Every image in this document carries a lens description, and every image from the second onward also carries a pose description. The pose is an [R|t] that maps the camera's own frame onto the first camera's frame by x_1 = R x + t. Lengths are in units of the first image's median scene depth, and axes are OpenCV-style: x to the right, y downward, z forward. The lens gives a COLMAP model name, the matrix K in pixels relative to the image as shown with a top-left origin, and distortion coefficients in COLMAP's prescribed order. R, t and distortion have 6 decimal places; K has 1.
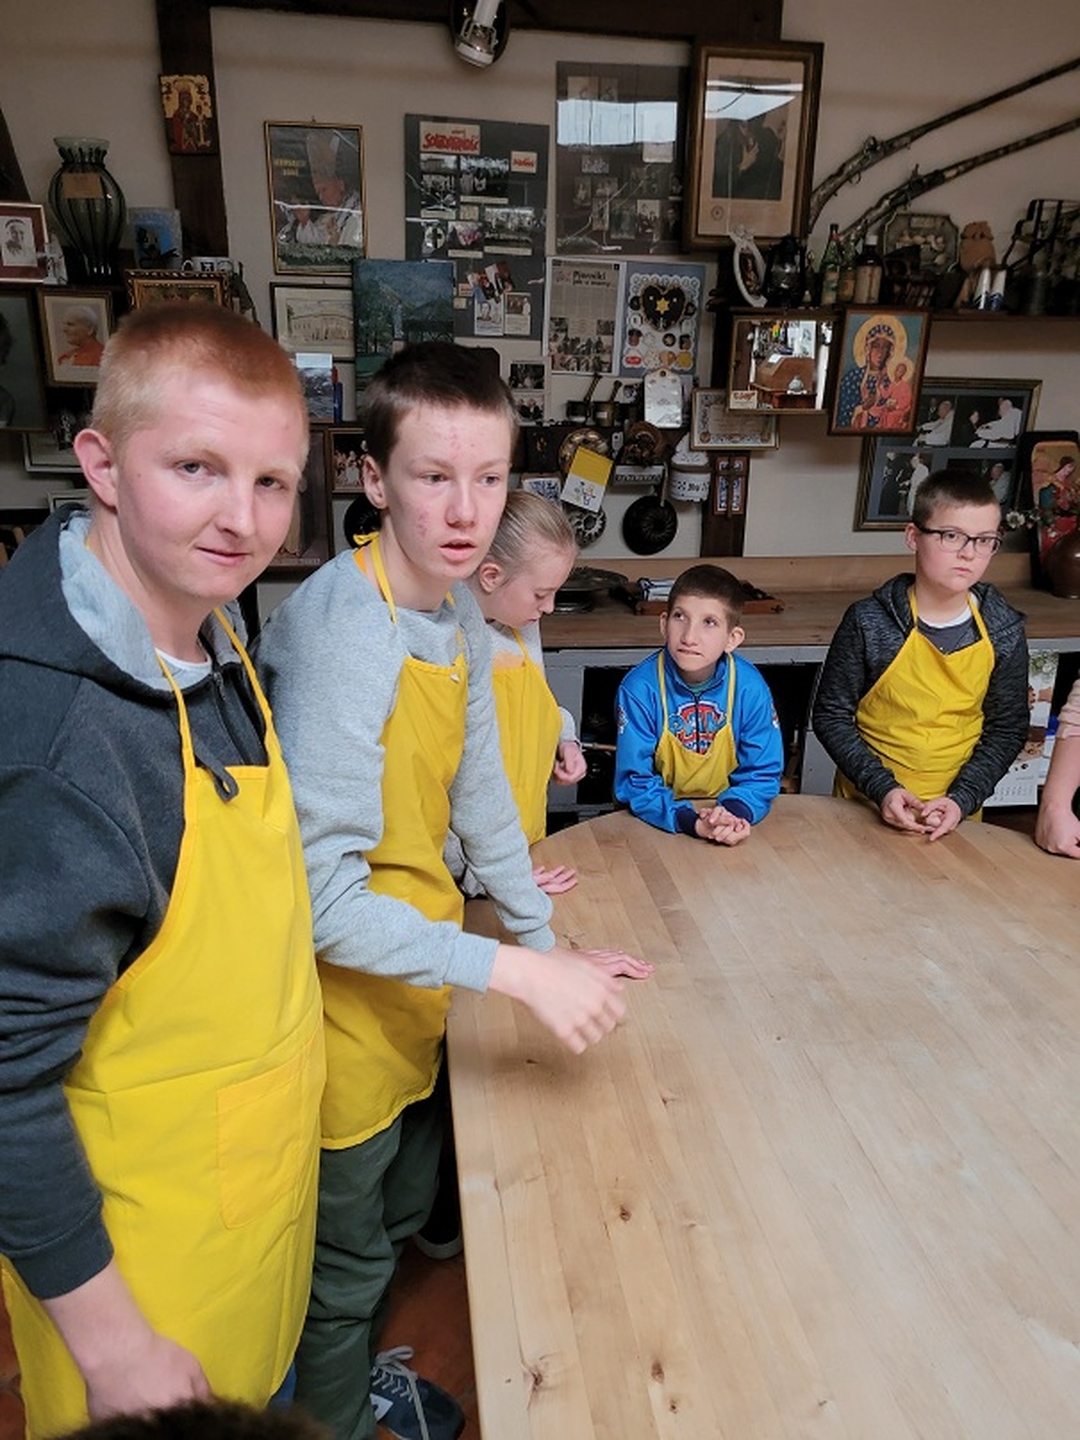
lens RADIAL K [[1071.8, 0, 540.8], [0, 1071.8, 750.7], [0, 0, 1]] dist [0.005842, 0.001346]
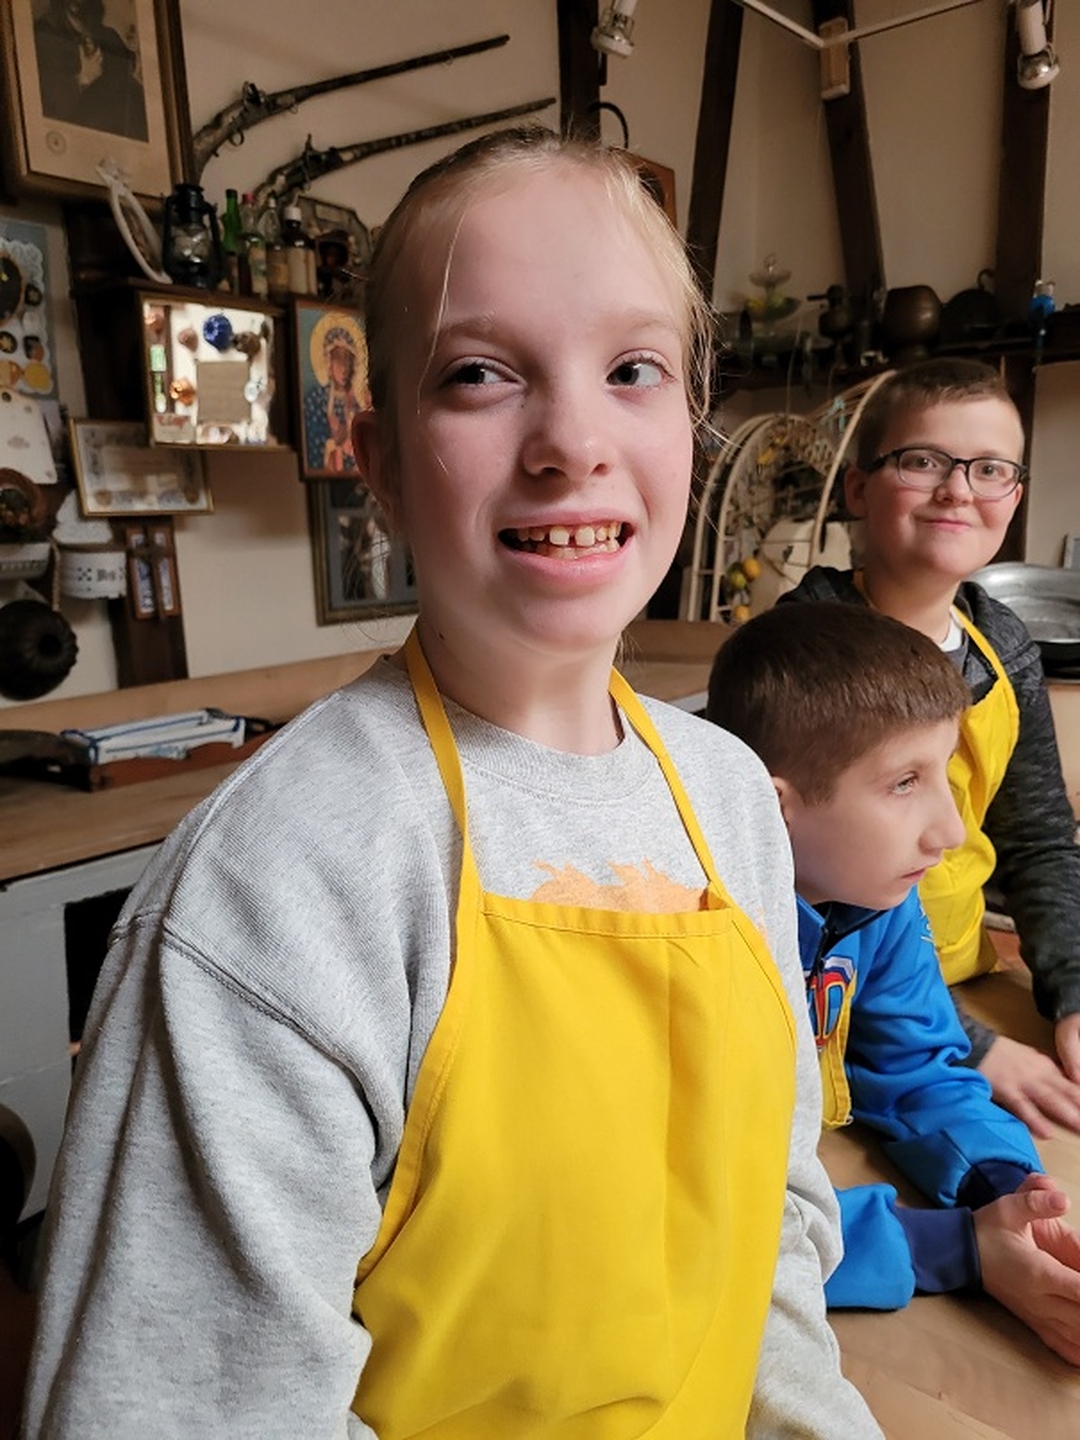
lens RADIAL K [[1101.5, 0, 542.0], [0, 1101.5, 751.4], [0, 0, 1]] dist [0.001462, -0.003836]
pose [[0.743239, -0.176986, 0.645191, -0.097874], [0.268717, 0.962138, -0.045624, -0.056146], [-0.612688, 0.207284, 0.762658, 0.406487]]
